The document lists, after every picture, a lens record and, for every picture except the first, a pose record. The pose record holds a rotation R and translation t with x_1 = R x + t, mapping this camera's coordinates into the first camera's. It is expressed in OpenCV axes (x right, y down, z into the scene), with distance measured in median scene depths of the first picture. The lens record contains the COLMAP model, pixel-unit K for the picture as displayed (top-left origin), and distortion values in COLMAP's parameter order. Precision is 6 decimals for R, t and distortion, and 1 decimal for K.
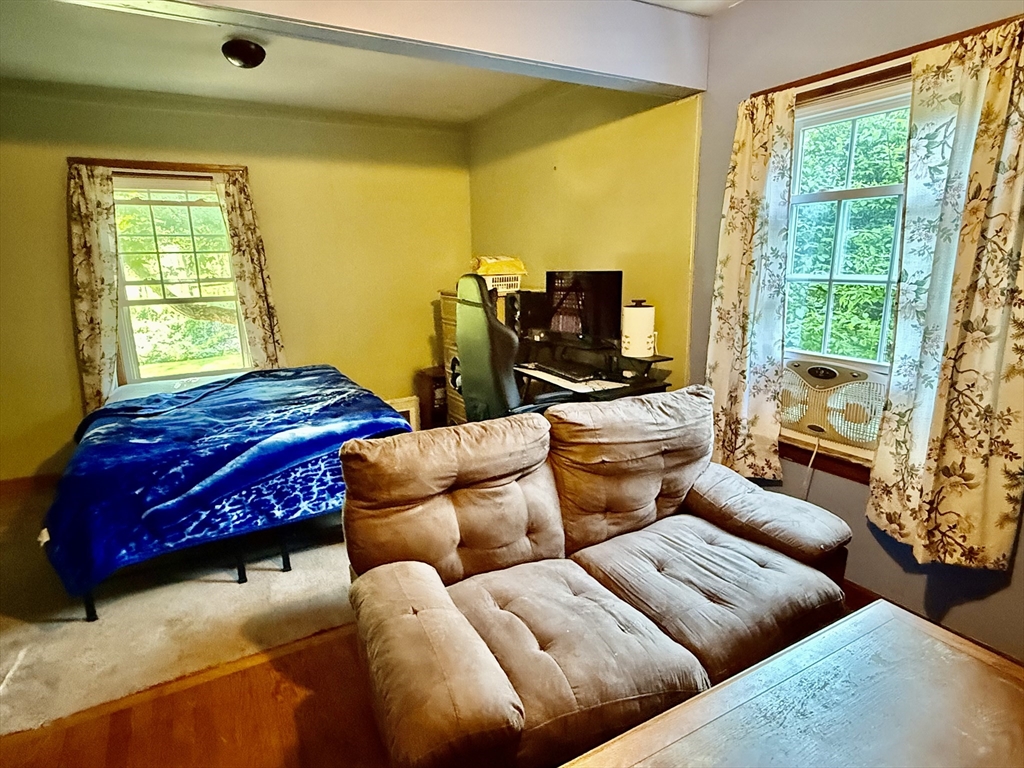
lens RADIAL K [[565.5, 0, 512.9], [0, 565.5, 383.6], [0, 0, 1]] dist [0.006575, 0.000792]
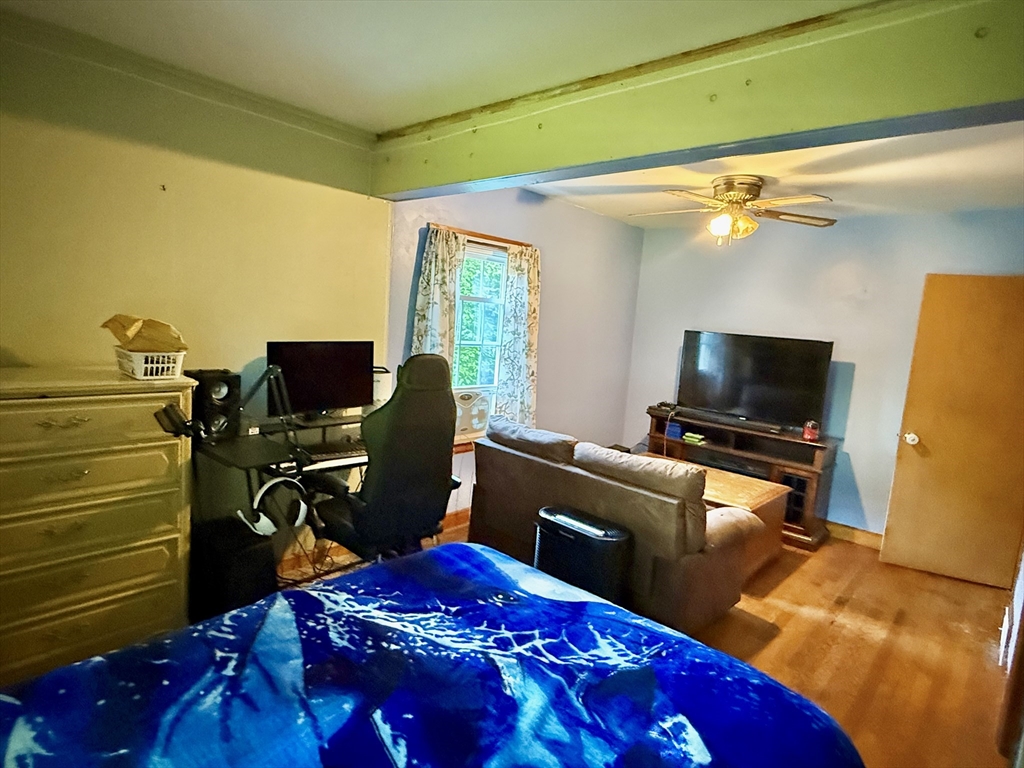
lens RADIAL K [[565.5, 0, 513.7], [0, 565.5, 384.7], [0, 0, 1]] dist [0.006575, 0.000792]
pose [[-0.309007, -0.110797, 0.944584, -1.072189], [0.153233, 0.974415, 0.164424, -0.301117], [-0.938634, 0.195550, -0.284123, 1.277946]]
